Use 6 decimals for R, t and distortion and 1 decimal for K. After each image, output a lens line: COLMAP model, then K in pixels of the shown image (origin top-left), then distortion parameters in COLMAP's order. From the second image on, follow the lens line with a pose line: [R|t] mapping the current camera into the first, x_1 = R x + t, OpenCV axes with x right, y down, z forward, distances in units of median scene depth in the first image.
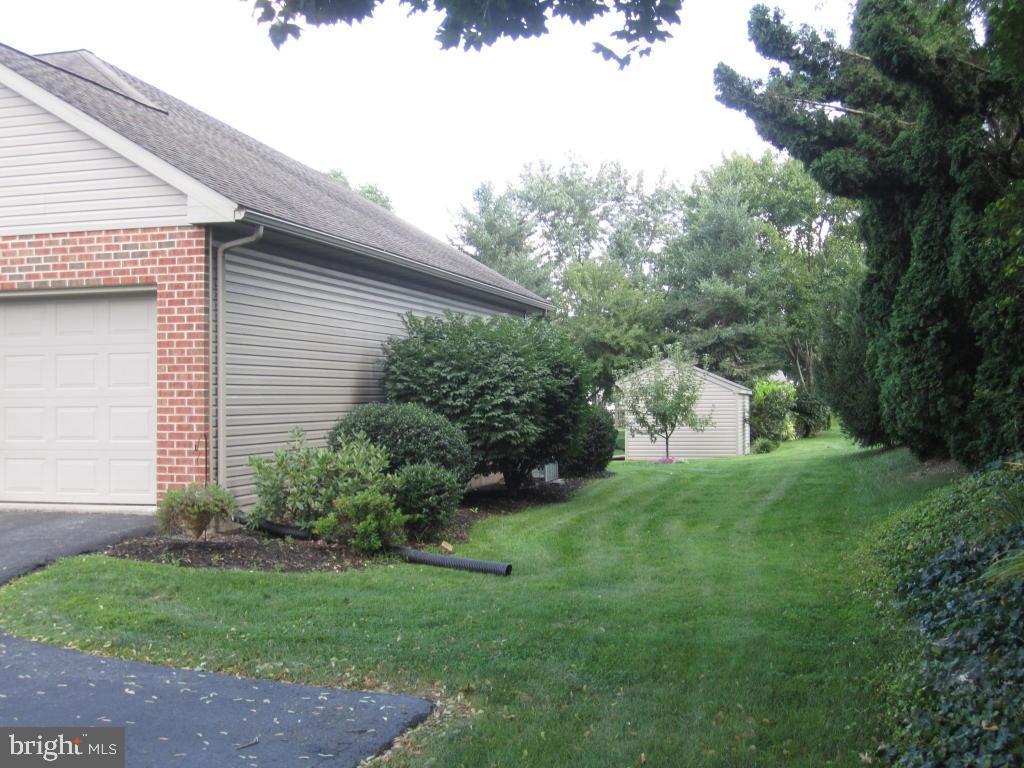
lens RADIAL K [[1104.6, 0, 512.0], [0, 1104.6, 384.0], [0, 0, 1]] dist [-0.013514, -0.021665]
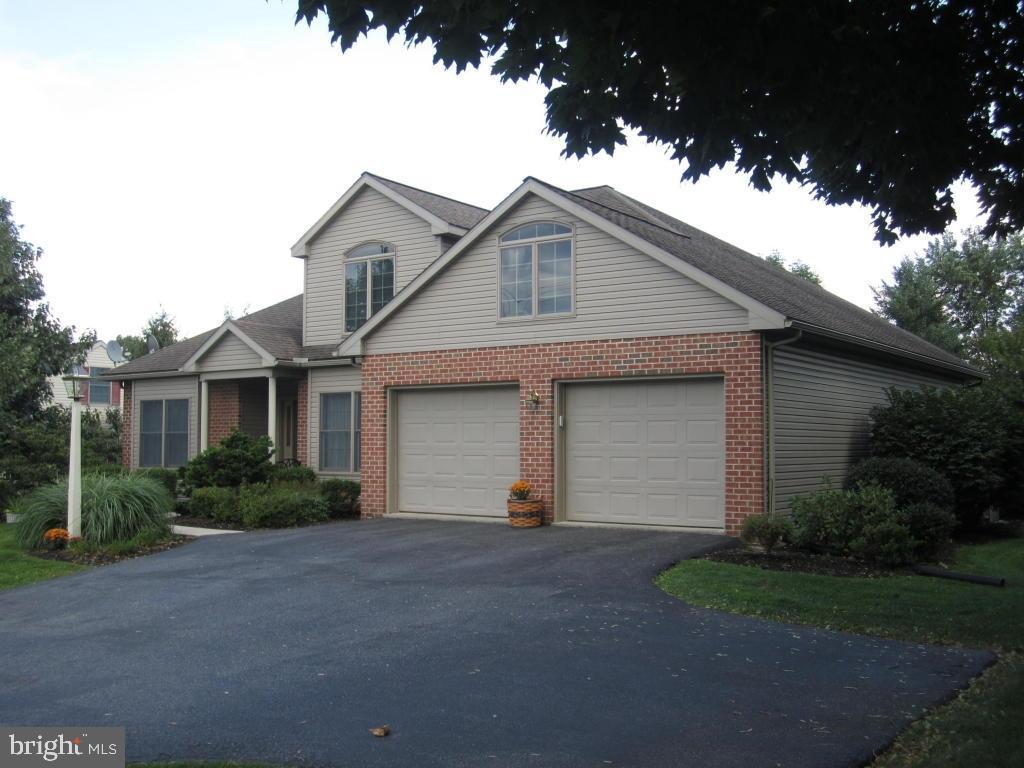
lens RADIAL K [[1068.5, 0, 512.0], [0, 1068.5, 384.0], [0, 0, 1]] dist [-0.034935, -0.009934]
pose [[0.951438, -0.006890, -0.307763, -0.159224], [-0.006010, 0.999143, -0.040947, -0.017272], [0.307781, 0.040809, 0.950582, -0.394328]]
